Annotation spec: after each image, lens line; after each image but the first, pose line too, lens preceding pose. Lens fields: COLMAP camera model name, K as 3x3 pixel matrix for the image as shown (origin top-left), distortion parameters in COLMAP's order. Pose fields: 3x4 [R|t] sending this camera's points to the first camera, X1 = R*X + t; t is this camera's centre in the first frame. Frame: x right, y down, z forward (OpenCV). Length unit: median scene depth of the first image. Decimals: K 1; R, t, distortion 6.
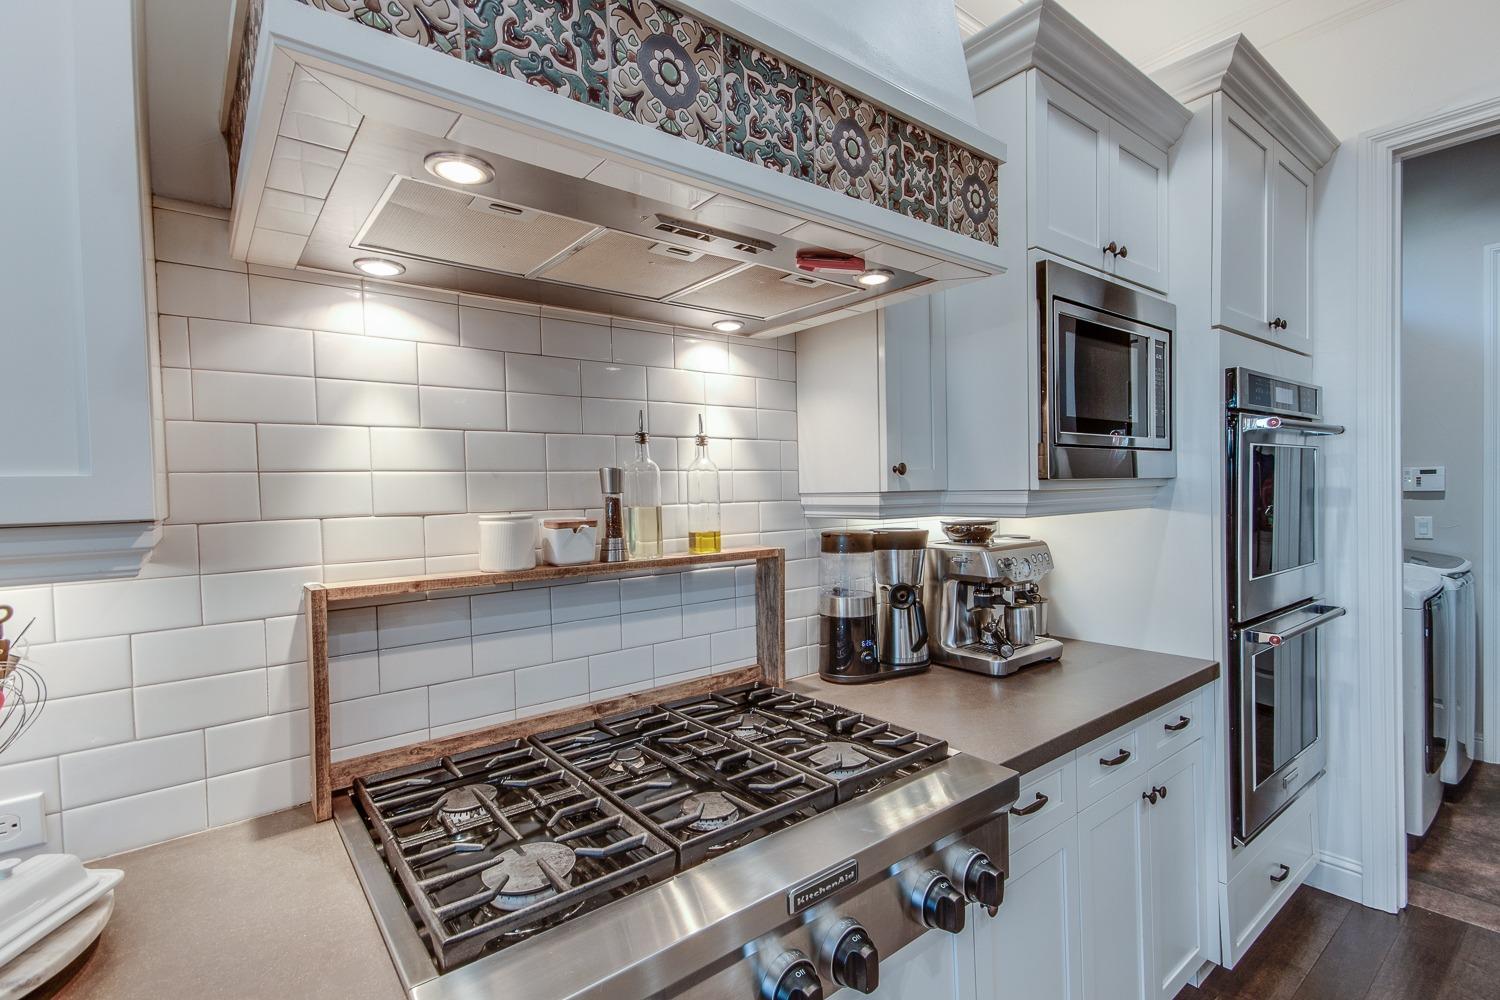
lens RADIAL K [[694.2, 0, 750.0], [0, 694.2, 500.0], [0, 0, 1]] dist [0.000271, 0.000059]
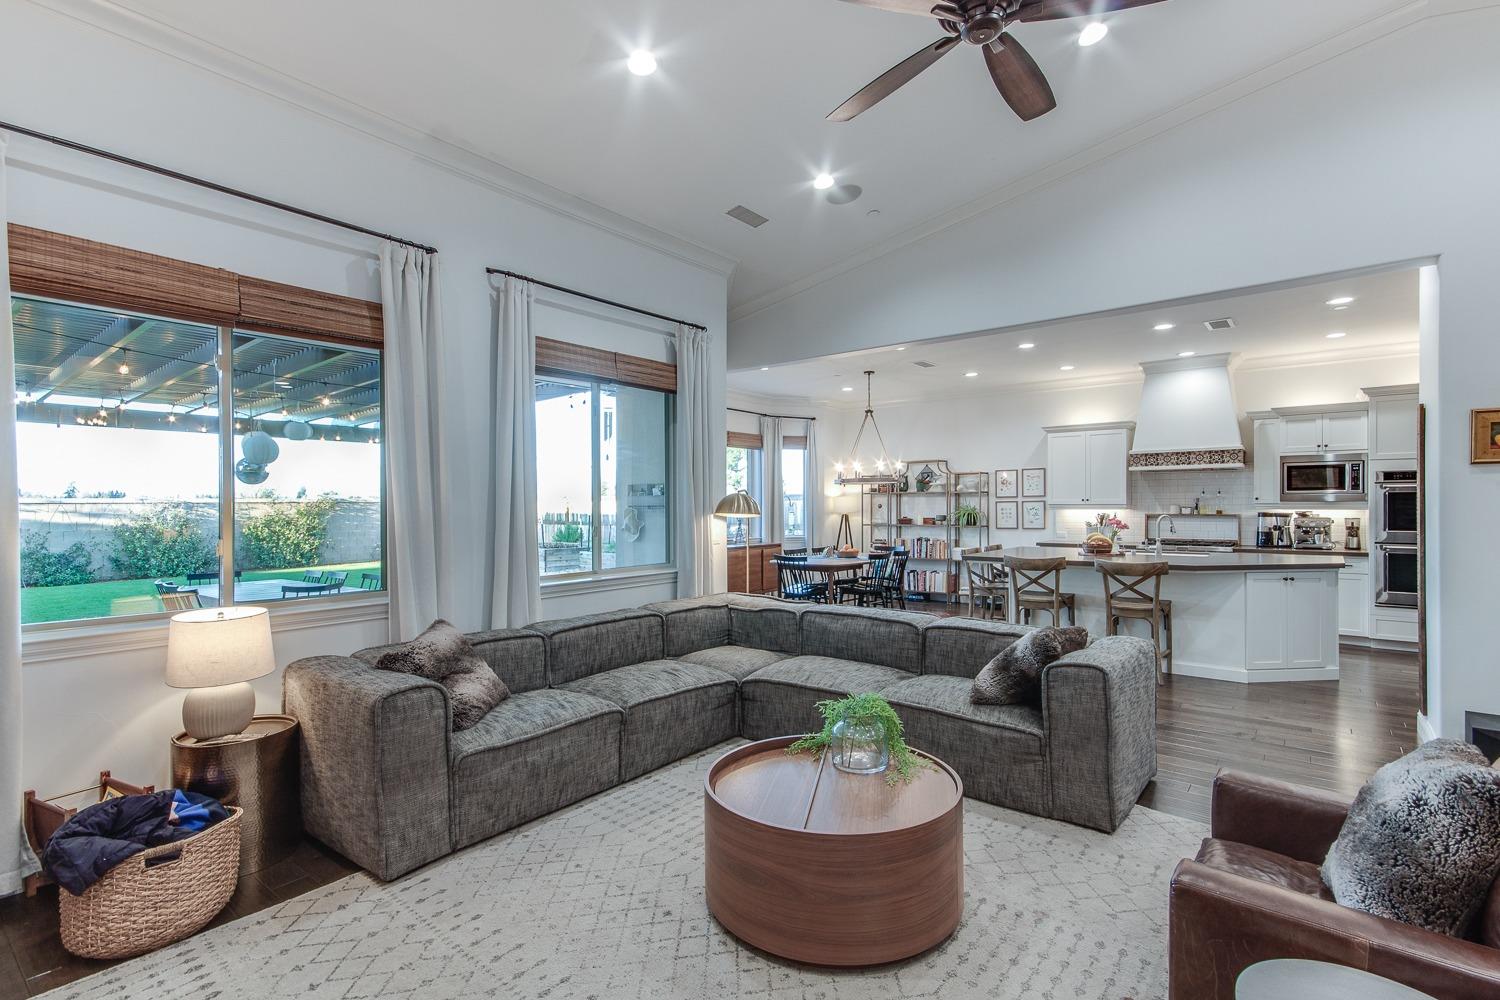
lens RADIAL K [[688.4, 0, 772.3], [0, 688.4, 509.1], [0, 0, 1]] dist [0.003406, 0.001815]
pose [[0.252851, 0.023554, -0.967219, 3.951301], [-0.024335, 0.999542, 0.017980, 0.024646], [0.967199, 0.018991, 0.253308, -3.431687]]
